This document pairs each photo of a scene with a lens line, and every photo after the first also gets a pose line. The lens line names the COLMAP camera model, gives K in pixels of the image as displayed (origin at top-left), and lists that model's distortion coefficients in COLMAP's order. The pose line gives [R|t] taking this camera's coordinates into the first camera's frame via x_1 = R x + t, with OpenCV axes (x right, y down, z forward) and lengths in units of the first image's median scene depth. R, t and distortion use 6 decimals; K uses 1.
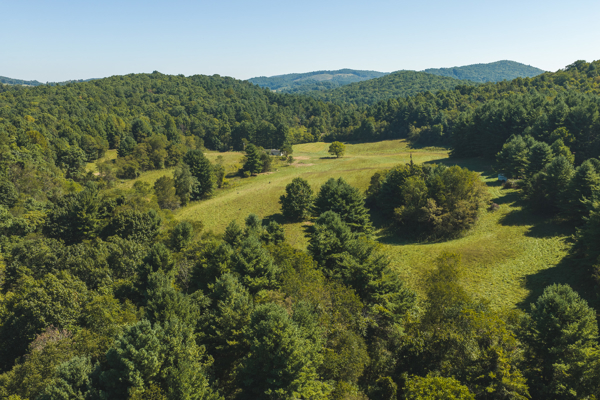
lens RADIAL K [[491.4, 0, 297.9], [0, 491.4, 202.9], [0, 0, 1]] dist [0.012116, -0.018269]
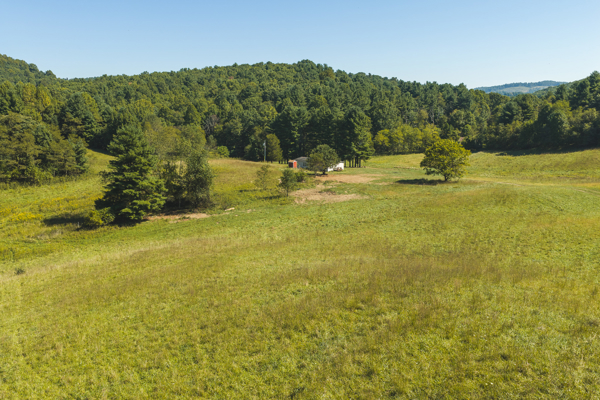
lens RADIAL K [[491.4, 0, 301.9], [0, 491.4, 201.7], [0, 0, 1]] dist [0.012116, -0.018269]
pose [[0.935317, 0.064352, -0.347908, 0.108440], [-0.077687, 0.996677, -0.024501, -0.057775], [0.345175, 0.049944, 0.937208, 0.595283]]
